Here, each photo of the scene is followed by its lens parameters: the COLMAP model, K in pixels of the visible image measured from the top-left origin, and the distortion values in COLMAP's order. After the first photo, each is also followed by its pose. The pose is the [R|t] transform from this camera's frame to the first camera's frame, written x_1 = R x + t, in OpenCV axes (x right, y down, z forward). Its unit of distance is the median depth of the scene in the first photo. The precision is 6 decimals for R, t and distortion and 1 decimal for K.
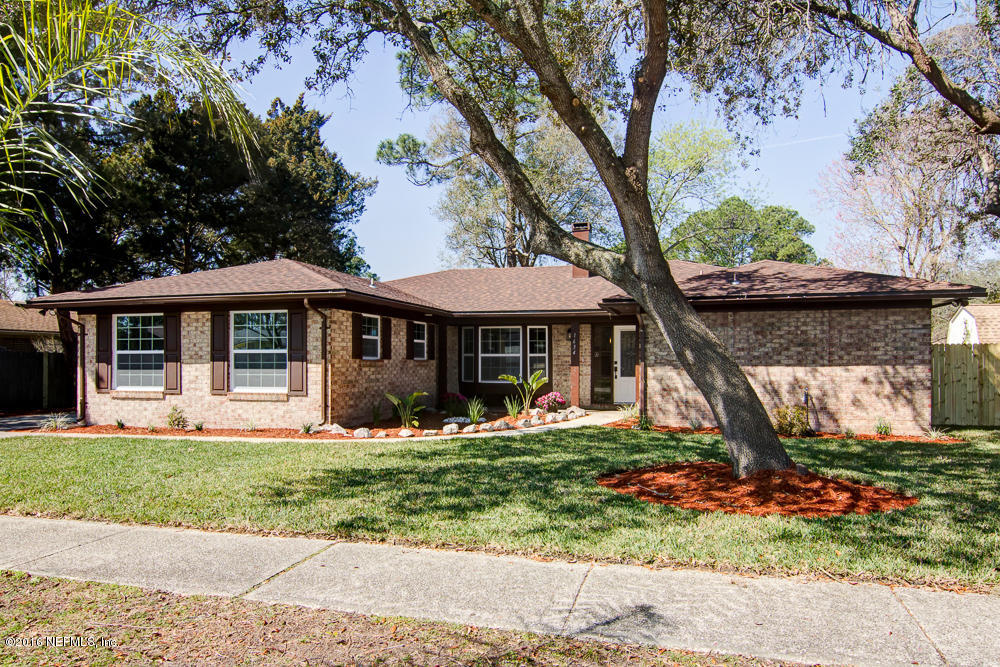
lens RADIAL K [[744.5, 0, 499.9], [0, 744.5, 359.1], [0, 0, 1]] dist [-0.002714, -0.002197]
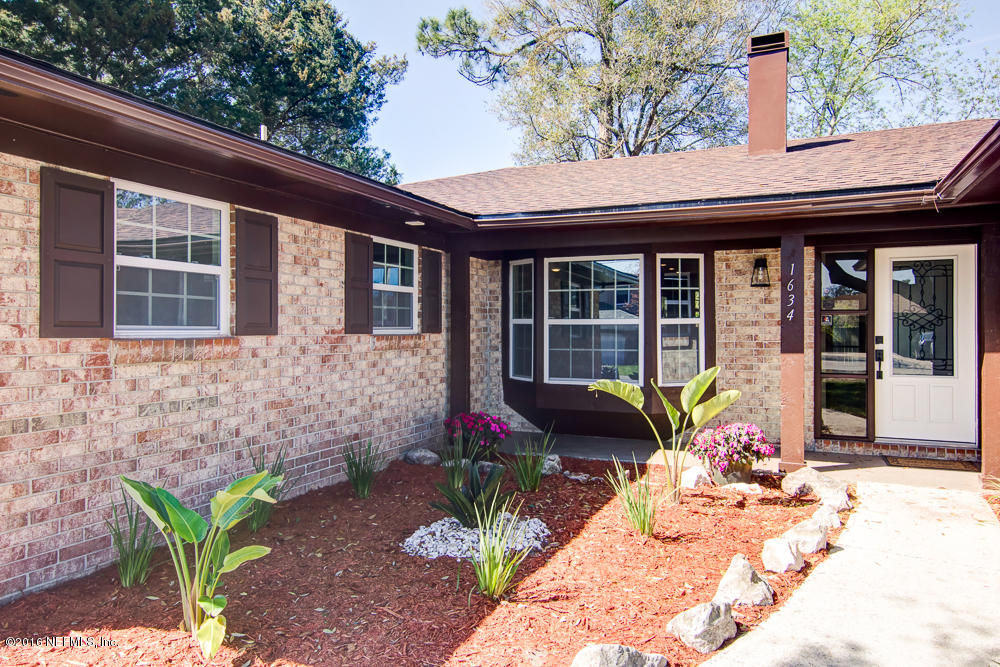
lens RADIAL K [[684.7, 0, 501.6], [0, 684.7, 330.0], [0, 0, 1]] dist [0.007885, -0.001800]
pose [[0.992004, 0.001473, -0.126199, -0.002066], [-0.000294, 0.999956, 0.009361, -0.005359], [0.126207, -0.009249, 0.991961, 0.739053]]
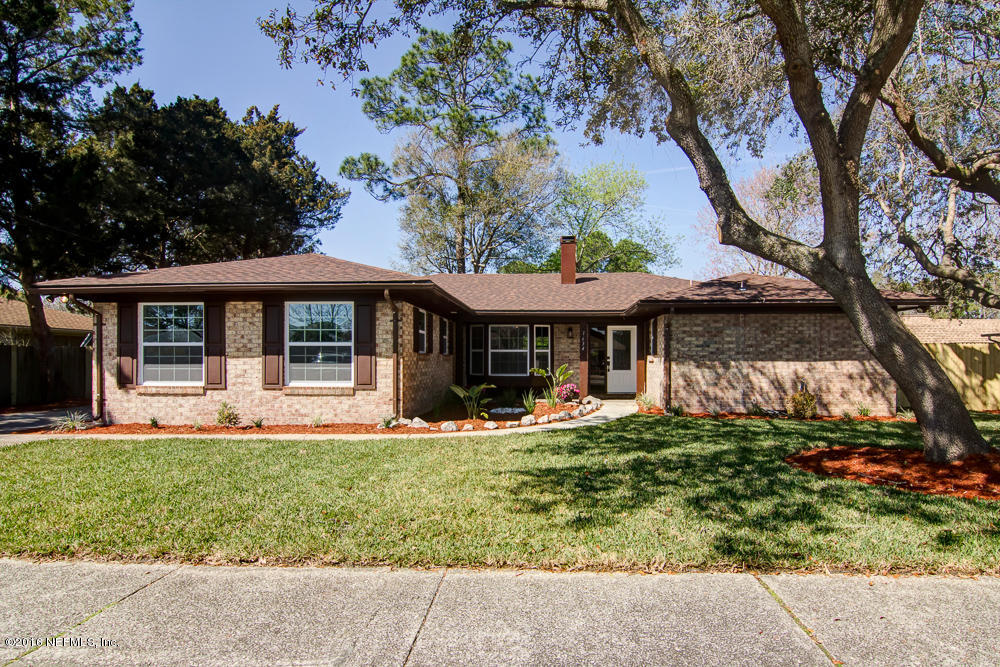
lens RADIAL K [[590.9, 0, 526.9], [0, 590.9, 359.2], [0, 0, 1]] dist [-0.001637, -0.011062]
pose [[0.969092, 0.002081, 0.246692, -0.236364], [-0.002748, 0.999993, 0.002360, 0.006228], [-0.246686, -0.002965, 0.969091, 0.178372]]
